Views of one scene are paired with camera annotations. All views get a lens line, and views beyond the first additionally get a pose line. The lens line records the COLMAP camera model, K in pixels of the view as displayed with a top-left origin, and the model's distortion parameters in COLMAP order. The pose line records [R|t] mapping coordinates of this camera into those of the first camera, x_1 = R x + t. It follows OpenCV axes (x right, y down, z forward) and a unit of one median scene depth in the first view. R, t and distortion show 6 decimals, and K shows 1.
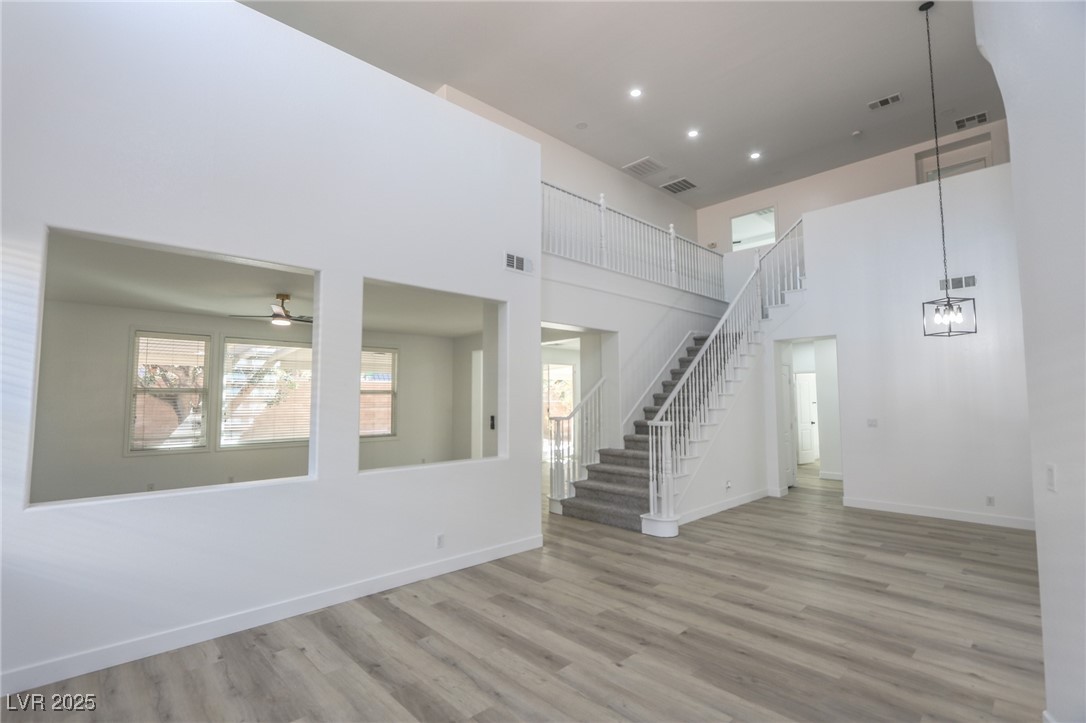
lens RADIAL K [[499.6, 0, 530.9], [0, 499.6, 359.9], [0, 0, 1]] dist [-0.013380, 0.000496]
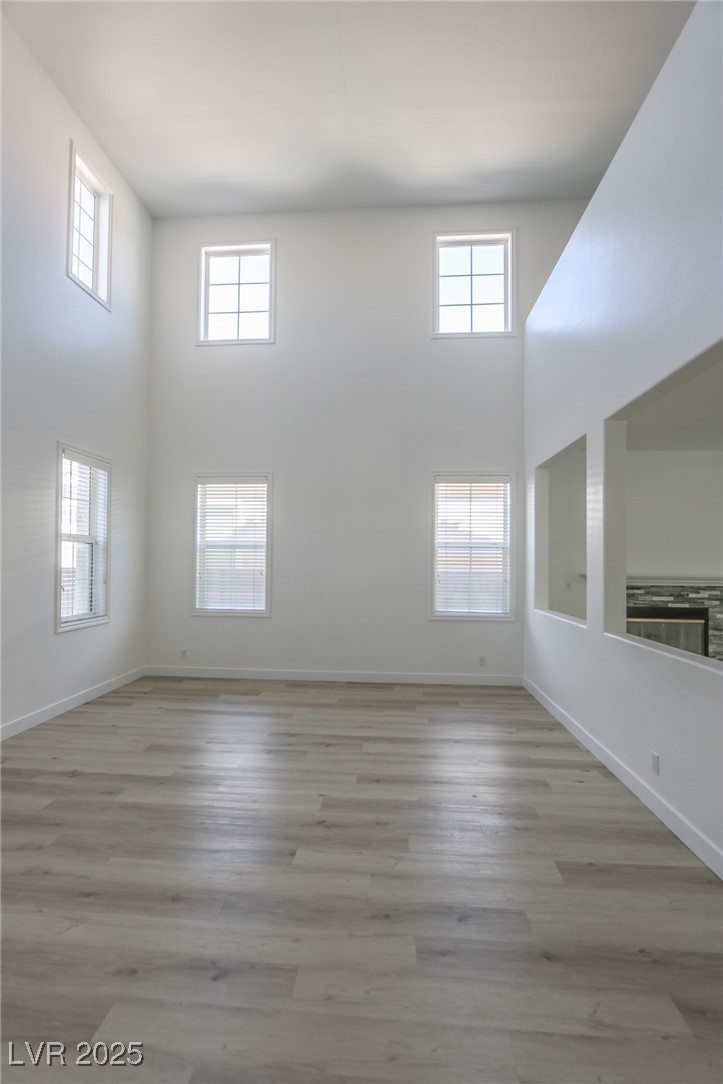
lens RADIAL K [[498.9, 0, 355.7], [0, 498.9, 554.7], [0, 0, 1]] dist [-0.013363, 0.001227]
pose [[-0.738577, -0.014687, -0.674009, 0.502685], [0.044398, 0.996533, -0.070366, 0.101307], [0.672705, -0.081895, -0.735364, 1.104699]]
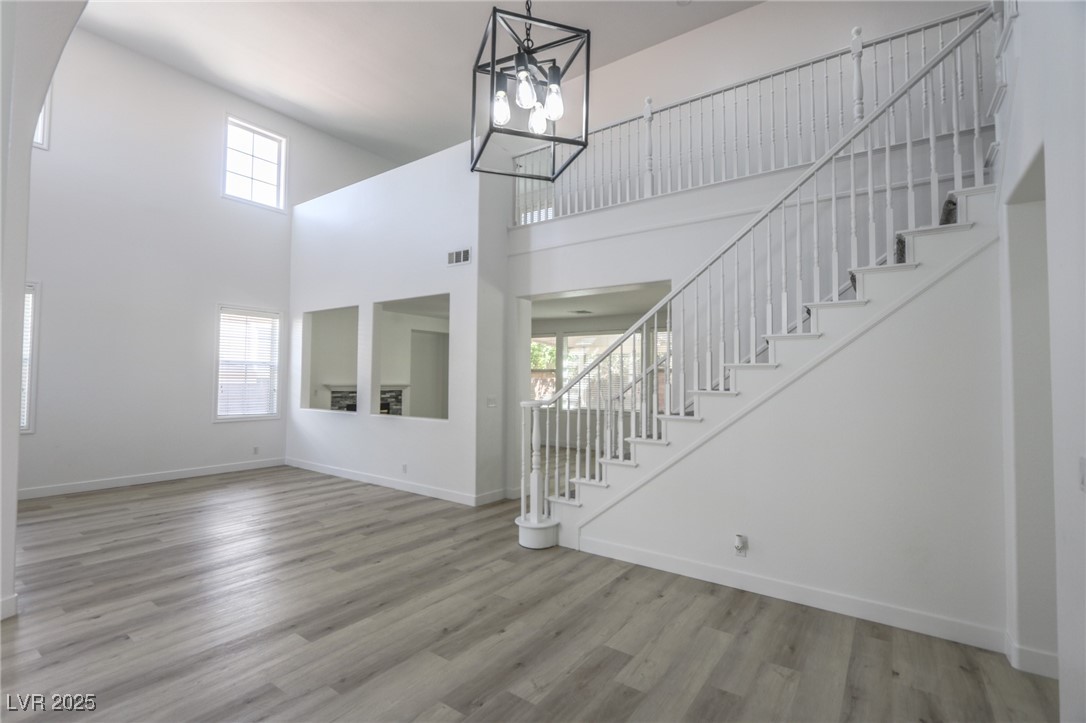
lens RADIAL K [[499.6, 0, 530.9], [0, 499.6, 359.9], [0, 0, 1]] dist [-0.013380, 0.000496]
pose [[0.185826, -0.032819, -0.982034, 1.211438], [0.064140, 0.997716, -0.021206, 0.086033], [0.980487, -0.059047, 0.187506, 0.988713]]
